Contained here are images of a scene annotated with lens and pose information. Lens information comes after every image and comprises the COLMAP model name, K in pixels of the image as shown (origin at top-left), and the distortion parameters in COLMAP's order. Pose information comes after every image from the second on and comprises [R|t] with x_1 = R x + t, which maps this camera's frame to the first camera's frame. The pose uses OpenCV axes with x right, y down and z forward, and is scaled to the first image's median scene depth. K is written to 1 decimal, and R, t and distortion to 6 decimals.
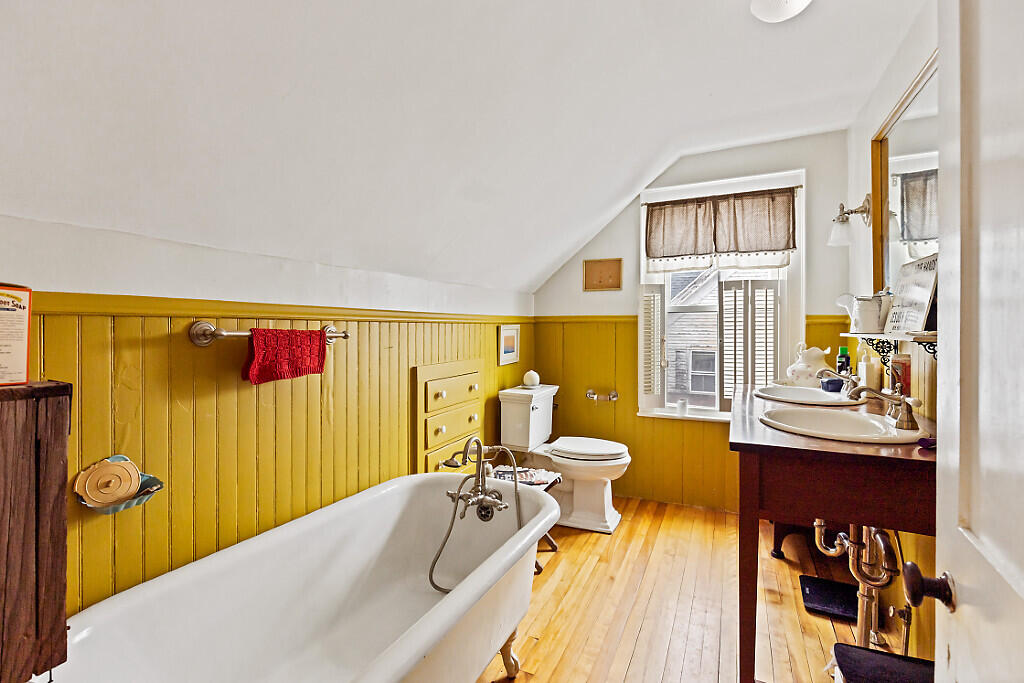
lens RADIAL K [[456.8, 0, 506.7], [0, 456.8, 337.3], [0, 0, 1]] dist [-0.001564, -0.000890]
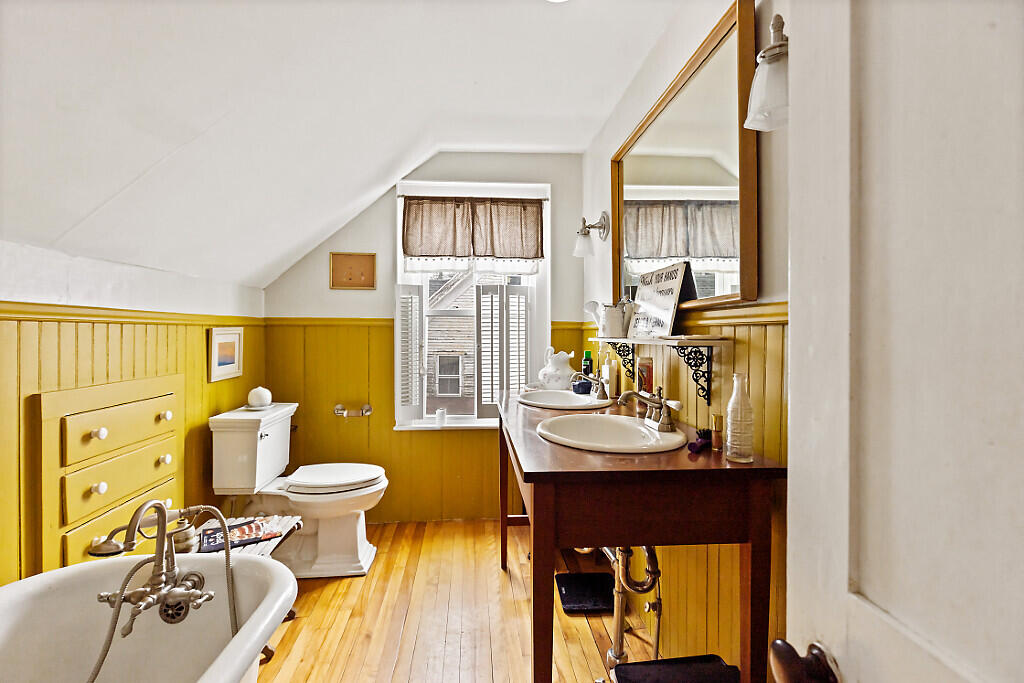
lens RADIAL K [[456.8, 0, 506.7], [0, 456.8, 337.3], [0, 0, 1]] dist [-0.001564, -0.000890]
pose [[0.859402, 0.000380, 0.511301, 0.021648], [0.006086, 0.999921, -0.010973, -0.000229], [-0.511265, 0.012542, 0.859332, 0.139052]]
